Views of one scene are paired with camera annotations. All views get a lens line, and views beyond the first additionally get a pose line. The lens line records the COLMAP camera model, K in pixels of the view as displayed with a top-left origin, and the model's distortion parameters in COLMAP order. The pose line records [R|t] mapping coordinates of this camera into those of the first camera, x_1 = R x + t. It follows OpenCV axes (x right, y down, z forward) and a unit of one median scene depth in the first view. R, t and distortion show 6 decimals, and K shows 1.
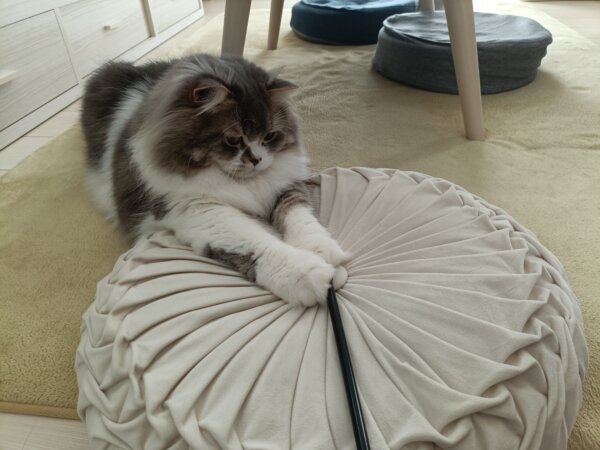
lens RADIAL K [[431.3, 0, 297.4], [0, 431.3, 228.5], [0, 0, 1]] dist [0.003908, -0.001006]
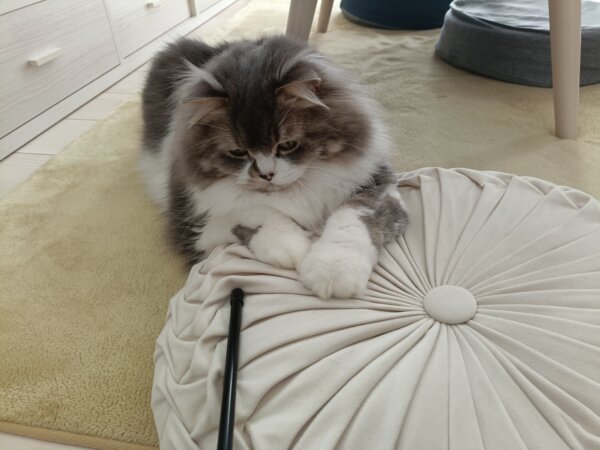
lens RADIAL K [[431.3, 0, 298.6], [0, 431.3, 227.5], [0, 0, 1]] dist [0.003908, -0.001006]
pose [[0.998809, 0.037294, -0.031459, -0.108153], [-0.036541, 0.999039, 0.024200, -0.023373], [0.032332, -0.023022, 0.999212, 0.090473]]
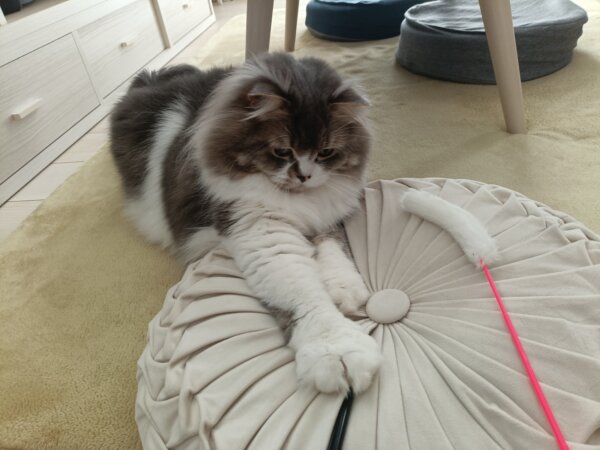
lens RADIAL K [[431.3, 0, 300.0], [0, 431.3, 227.7], [0, 0, 1]] dist [0.003908, -0.001006]
pose [[0.996570, -0.071166, -0.042232, -0.039042], [0.071704, 0.997361, 0.011363, -0.043680], [0.041311, -0.014352, 0.999043, 0.030079]]
